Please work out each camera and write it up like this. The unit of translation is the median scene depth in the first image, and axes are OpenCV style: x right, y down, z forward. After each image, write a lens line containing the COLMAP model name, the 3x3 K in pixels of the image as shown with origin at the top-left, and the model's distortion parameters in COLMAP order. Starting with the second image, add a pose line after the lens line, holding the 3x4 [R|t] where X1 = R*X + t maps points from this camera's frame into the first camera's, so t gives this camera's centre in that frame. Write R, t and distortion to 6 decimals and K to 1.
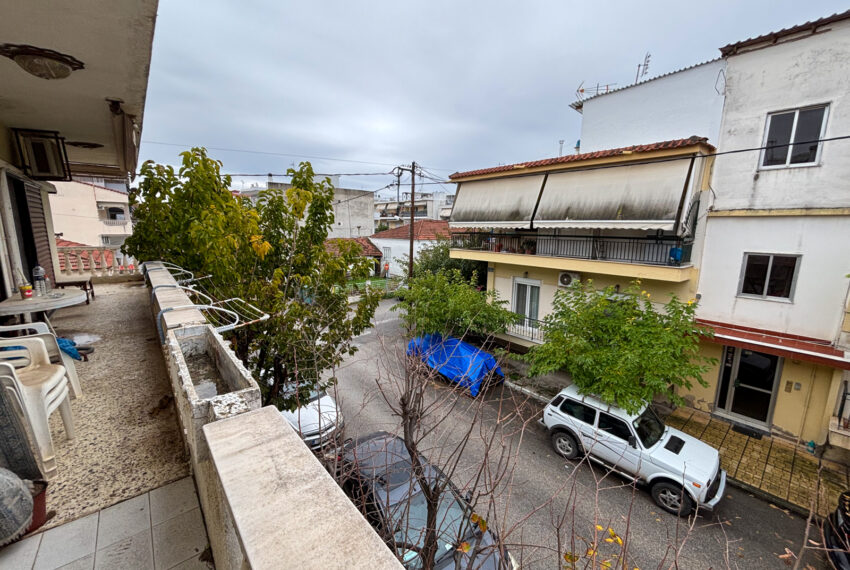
lens RADIAL K [[344.2, 0, 429.3], [0, 344.2, 290.5], [0, 0, 1]] dist [-0.002520, 0.001068]
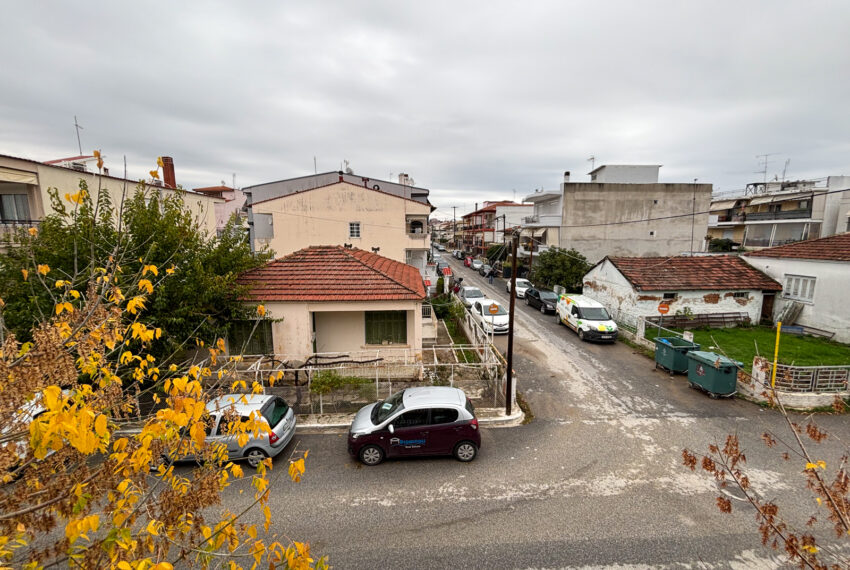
lens RADIAL K [[344.2, 0, 423.1], [0, 344.2, 286.5], [0, 0, 1]] dist [-0.002520, 0.001068]
pose [[0.785546, 0.079199, -0.613714, -0.215804], [-0.103251, 0.994648, -0.003802, -0.039341], [0.610128, 0.066354, 0.789519, 0.187243]]
